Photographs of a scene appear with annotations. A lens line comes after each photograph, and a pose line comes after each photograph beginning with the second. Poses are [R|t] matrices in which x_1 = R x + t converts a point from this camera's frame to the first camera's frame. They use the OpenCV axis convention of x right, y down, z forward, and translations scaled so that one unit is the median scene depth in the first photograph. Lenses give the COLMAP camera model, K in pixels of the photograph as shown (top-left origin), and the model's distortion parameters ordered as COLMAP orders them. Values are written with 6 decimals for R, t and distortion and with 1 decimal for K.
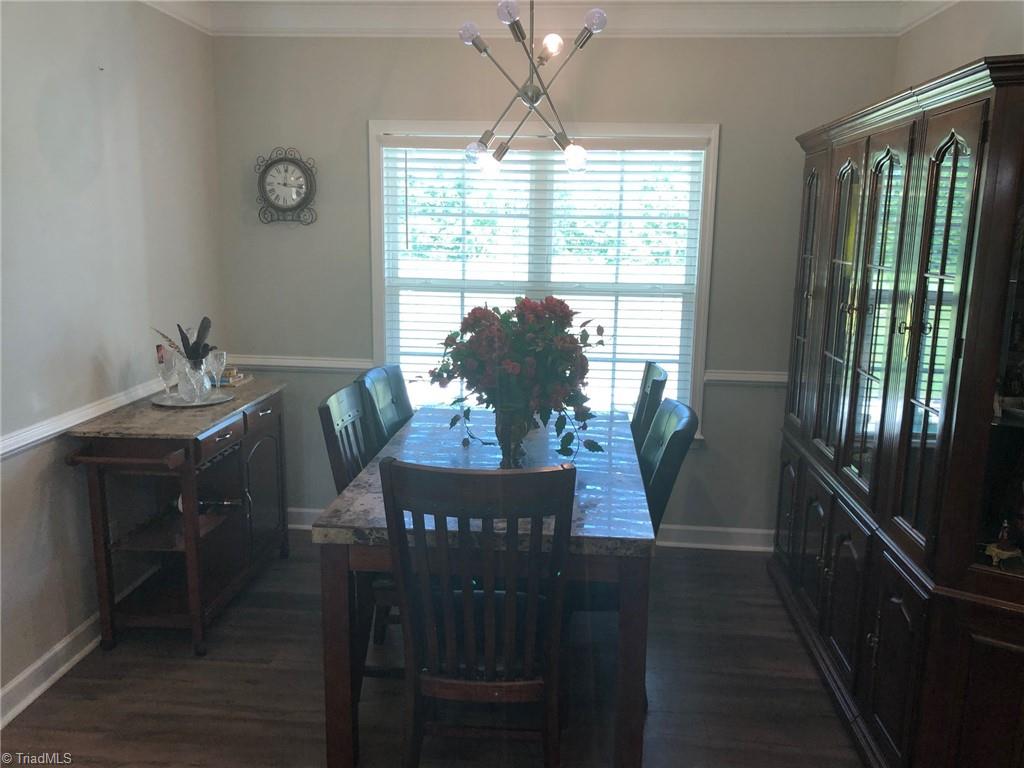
lens RADIAL K [[843.2, 0, 504.7], [0, 843.2, 380.8], [0, 0, 1]] dist [0.113007, -0.230292]
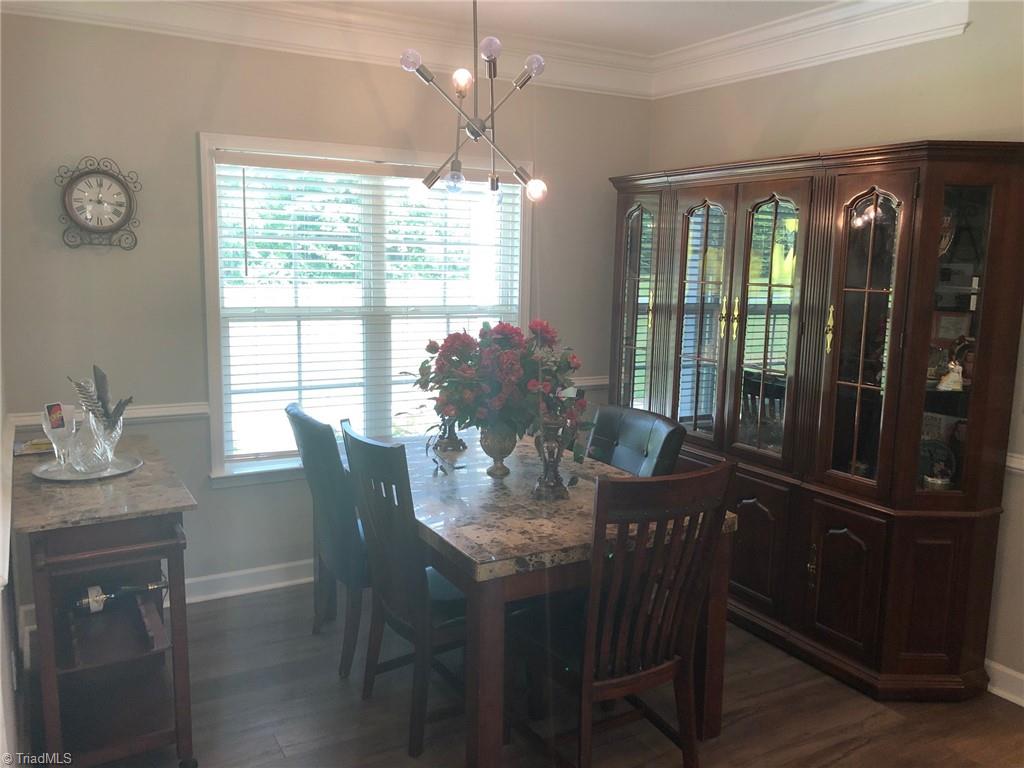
lens RADIAL K [[843.2, 0, 504.7], [0, 843.2, 380.8], [0, 0, 1]] dist [0.113007, -0.230292]
pose [[0.821321, -0.085149, 0.564075, -0.420175], [0.098717, 0.995094, 0.006477, -0.023244], [-0.561860, 0.050364, 0.825698, 0.101055]]
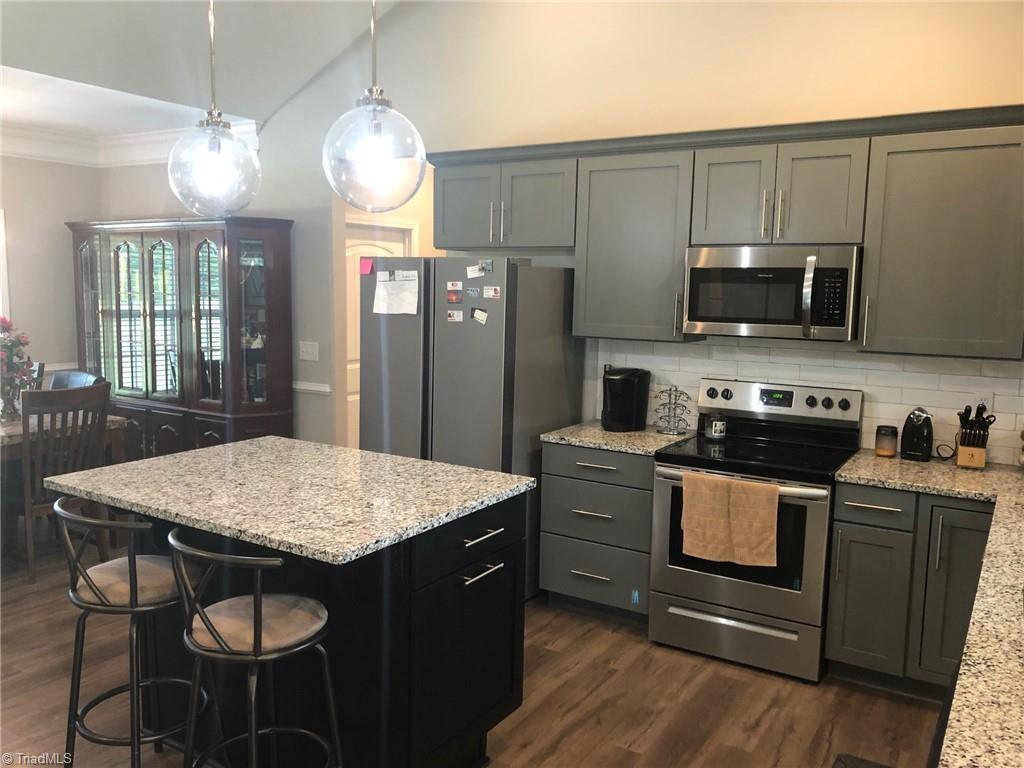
lens RADIAL K [[843.2, 0, 504.7], [0, 843.2, 380.8], [0, 0, 1]] dist [0.113007, -0.230292]
pose [[0.464928, -0.111730, 0.878270, -0.713367], [0.153426, 0.987164, 0.044365, 0.078997], [-0.871953, 0.114123, 0.476103, -0.499911]]
